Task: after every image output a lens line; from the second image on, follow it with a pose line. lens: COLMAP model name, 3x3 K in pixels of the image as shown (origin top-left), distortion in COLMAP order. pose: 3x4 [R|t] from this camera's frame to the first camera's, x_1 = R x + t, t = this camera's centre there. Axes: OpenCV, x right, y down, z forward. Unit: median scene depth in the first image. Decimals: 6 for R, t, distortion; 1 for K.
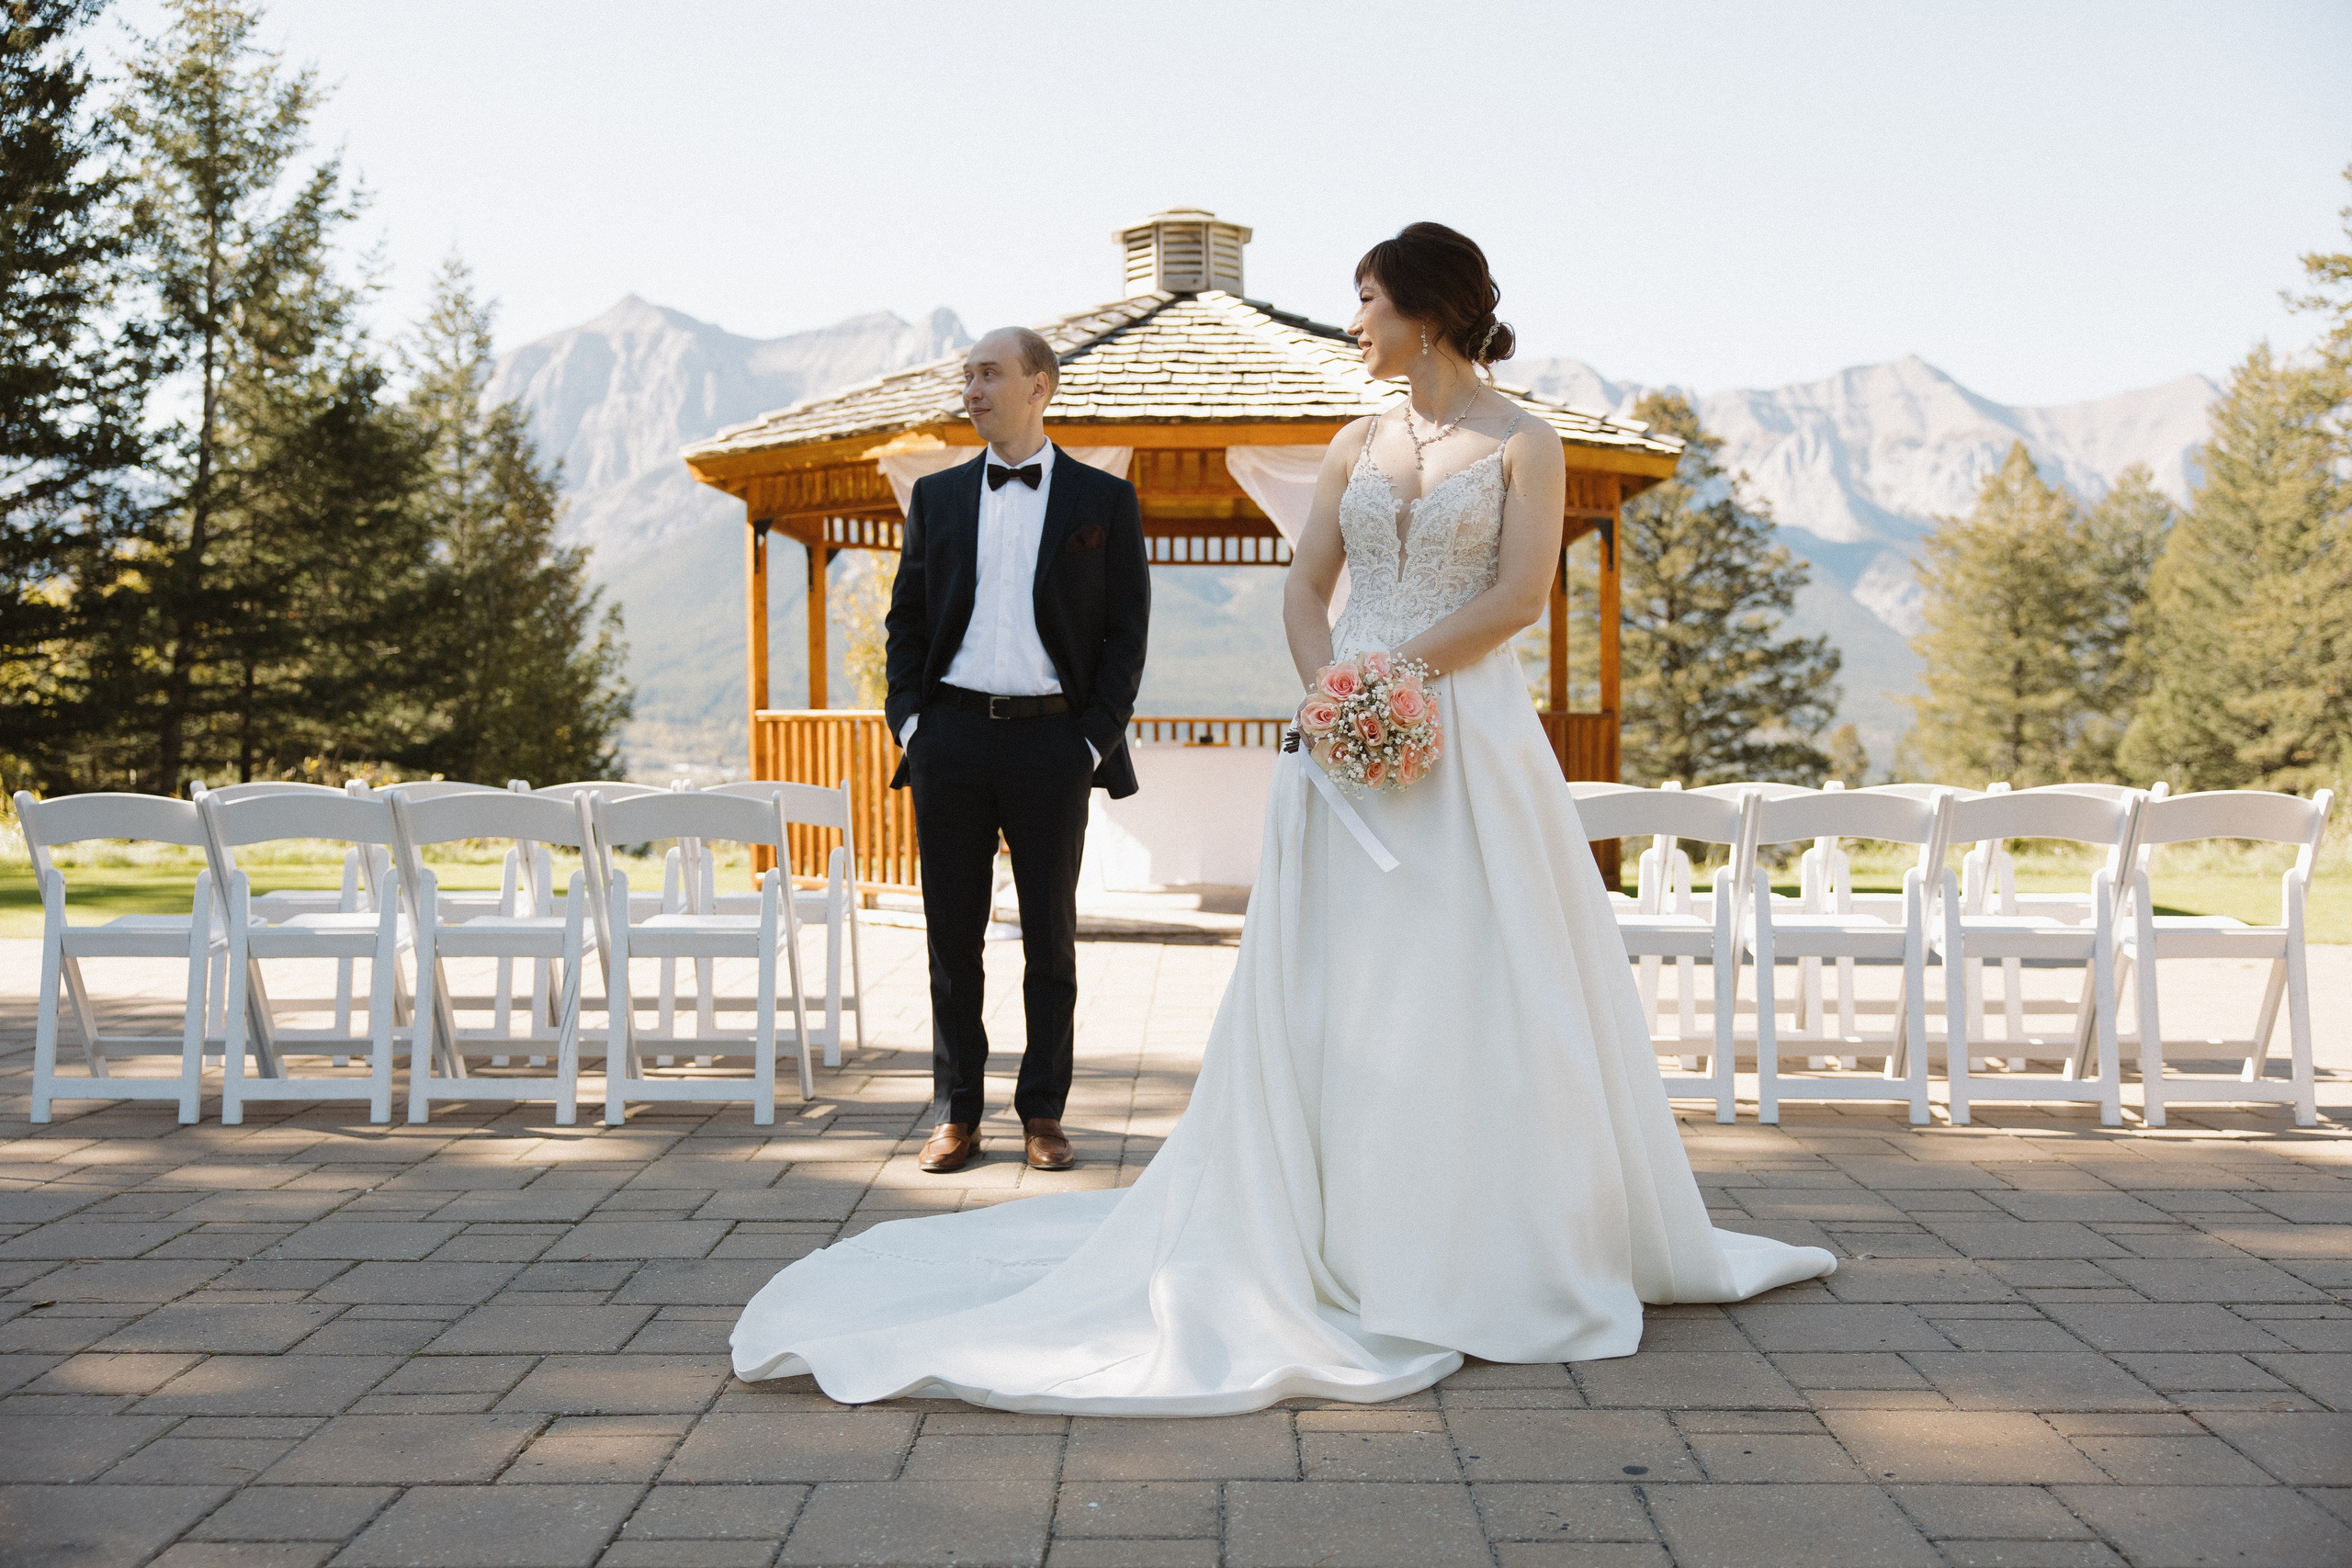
lens RADIAL K [[2297.2, 0, 1140.0], [0, 2297.2, 789.3], [0, 0, 1]] dist [-0.003858, 0.000000]
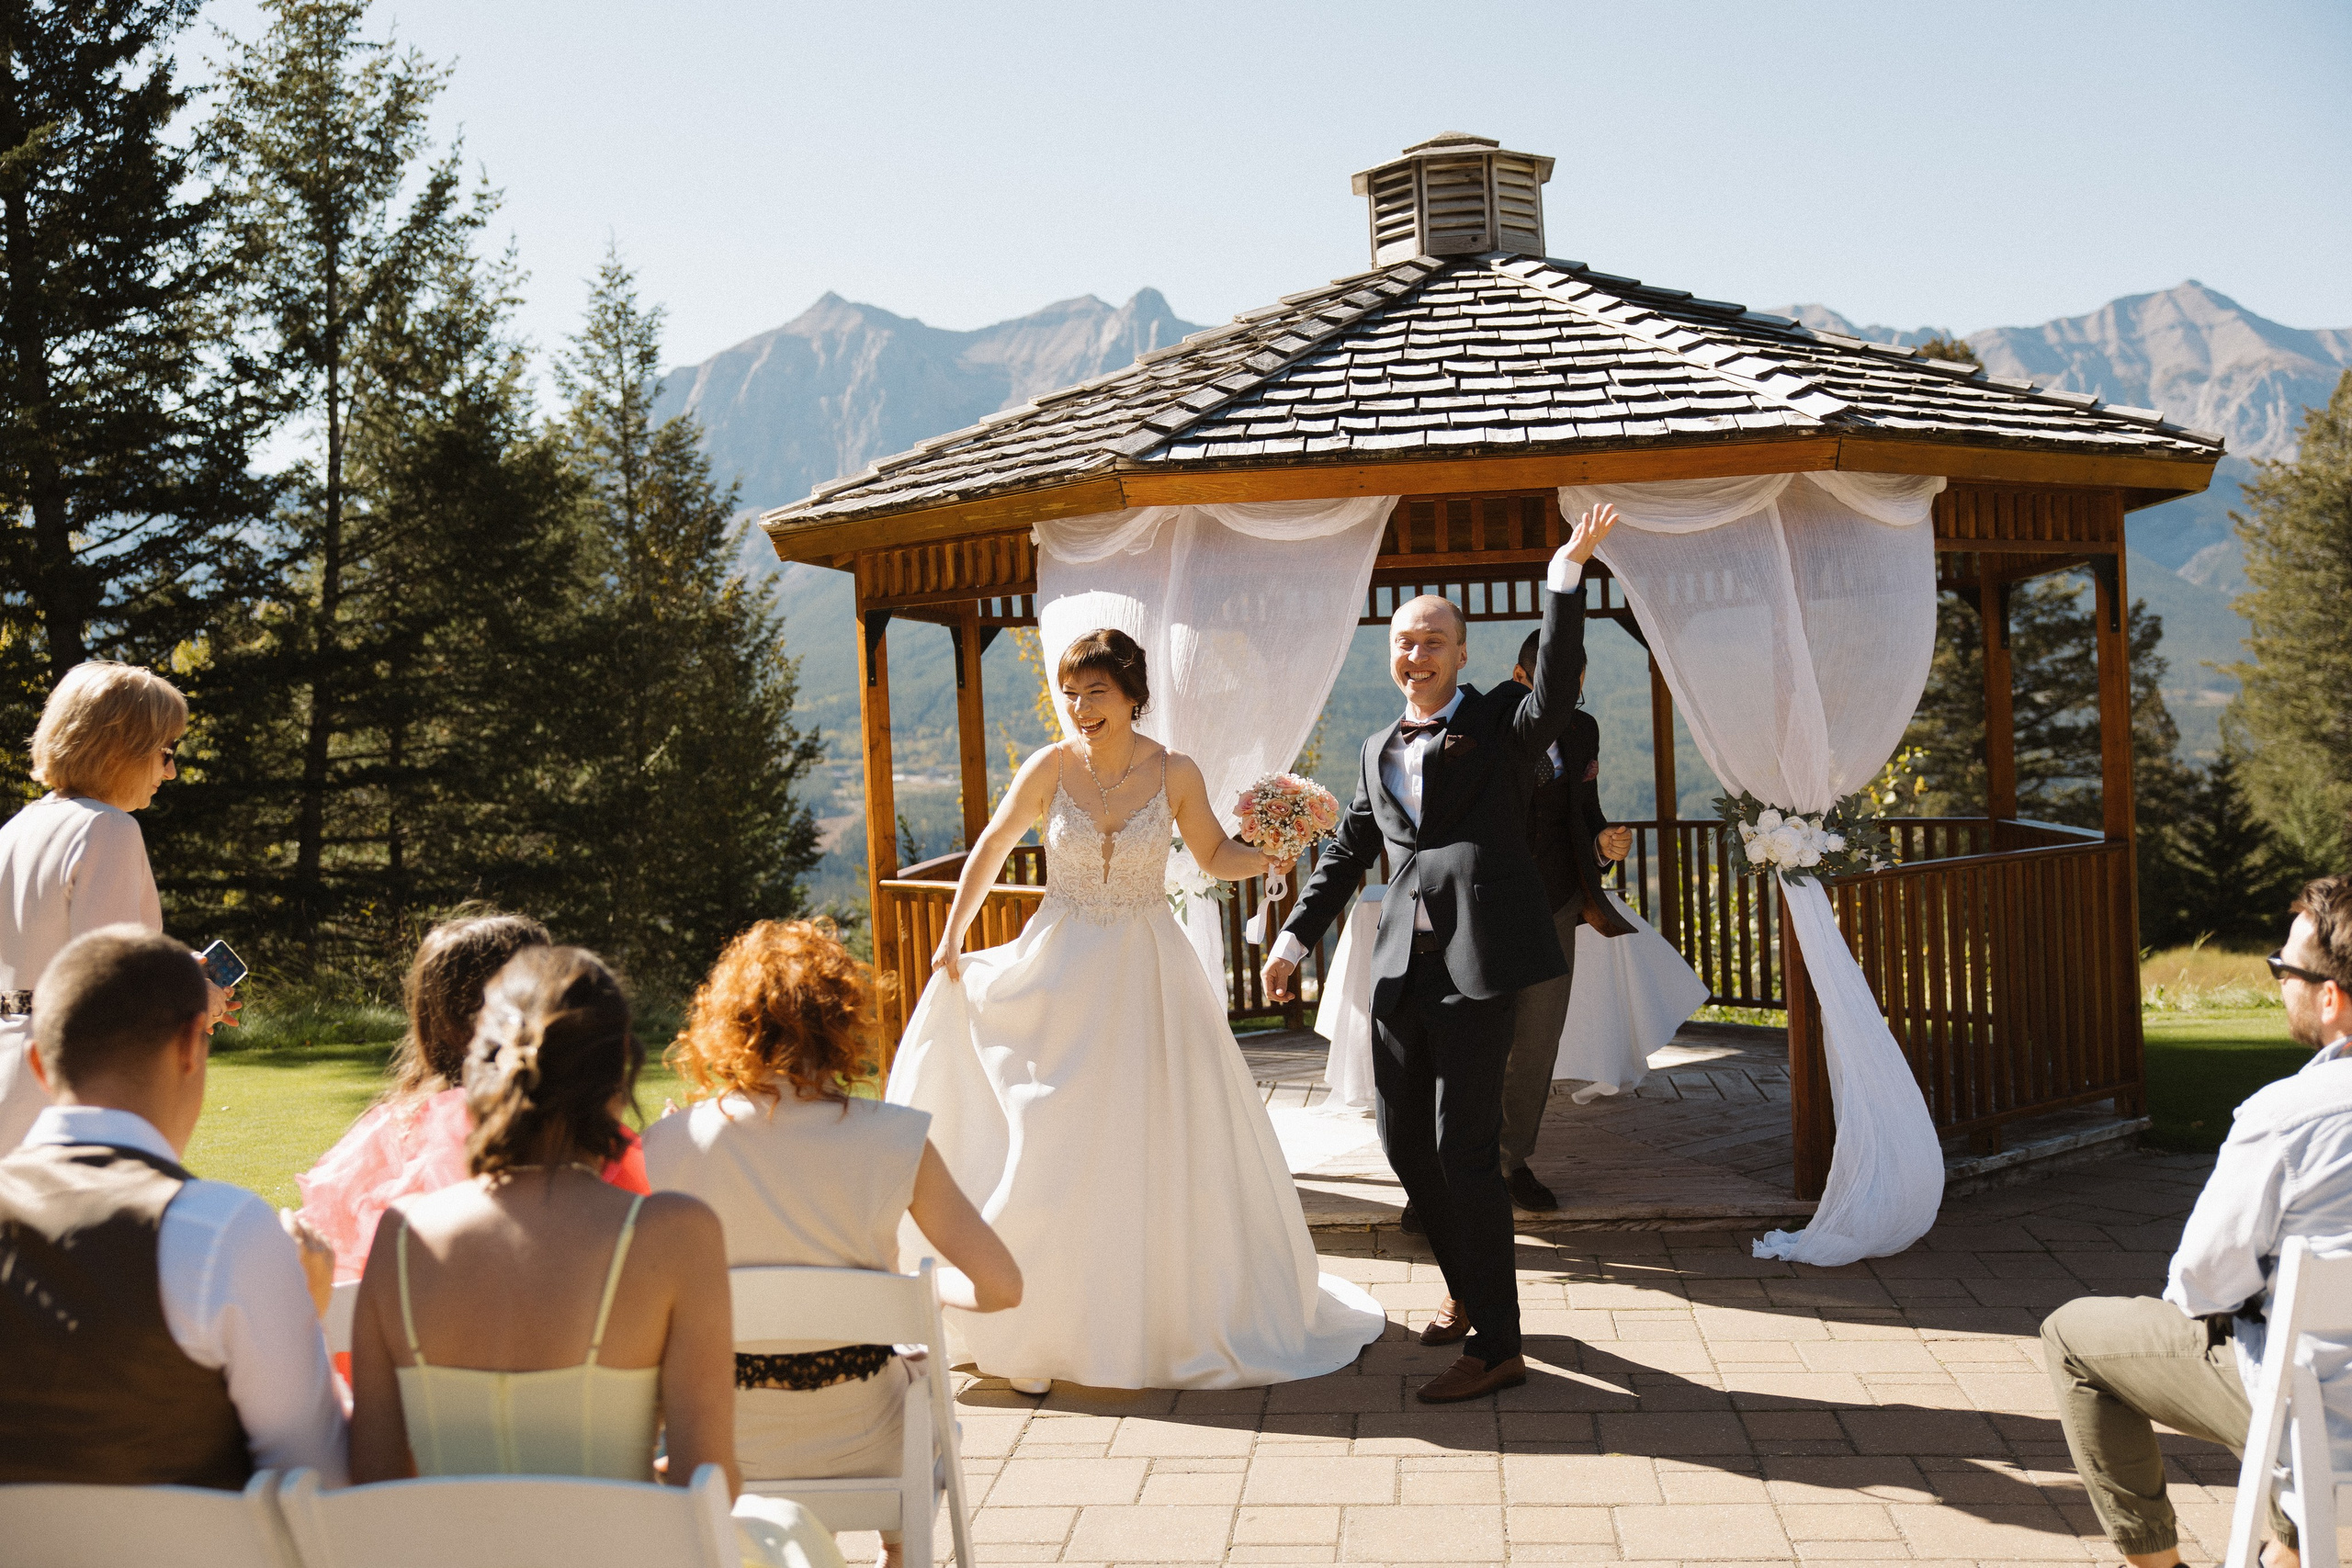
lens RADIAL K [[2375.7, 0, 1161.5], [0, 2375.7, 805.5], [0, 0, 1]] dist [-0.007449, 0.000000]
pose [[0.995411, -0.037331, -0.088105, -0.004923], [0.038214, 0.999235, 0.008349, -0.020250], [0.087726, -0.011677, 0.996076, 0.093402]]
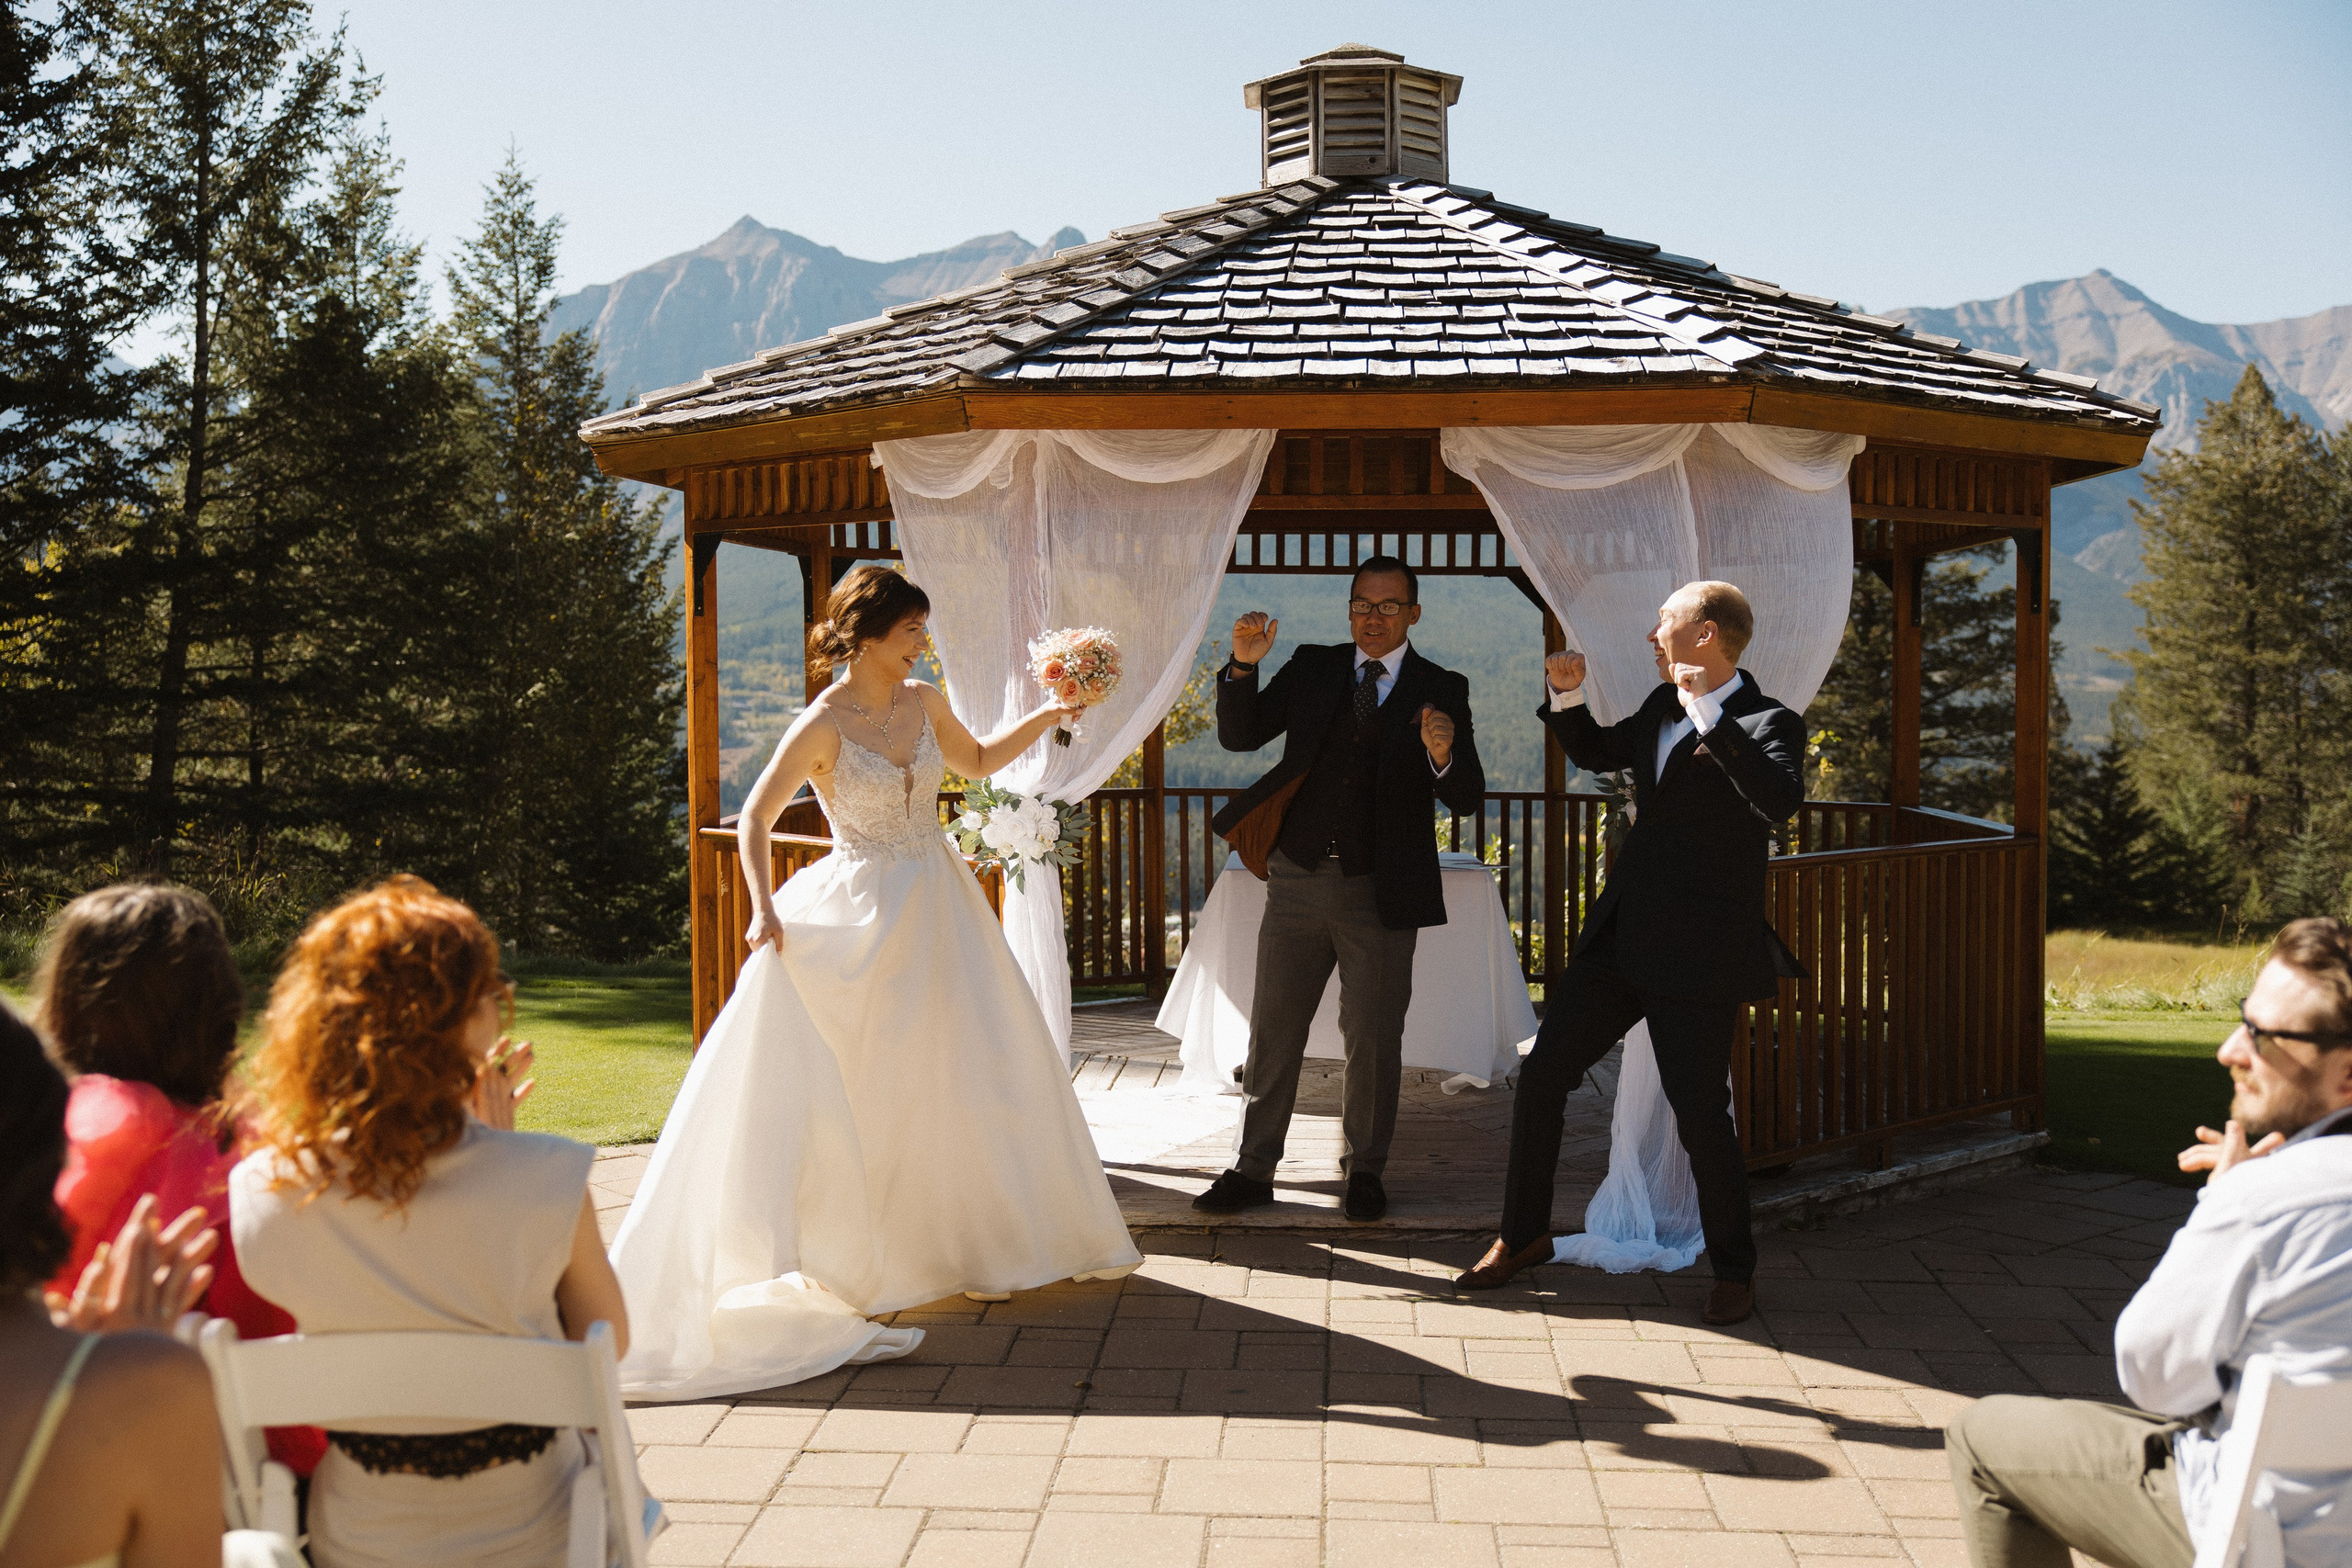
lens RADIAL K [[2375.7, 0, 1163.0], [0, 2375.7, 801.0], [0, 0, 1]] dist [-0.007449, 0.000000]
pose [[0.998925, 0.002552, -0.046295, -0.001376], [-0.001155, 0.999544, 0.030181, -0.021011], [0.046351, -0.030095, 0.998472, 0.112503]]
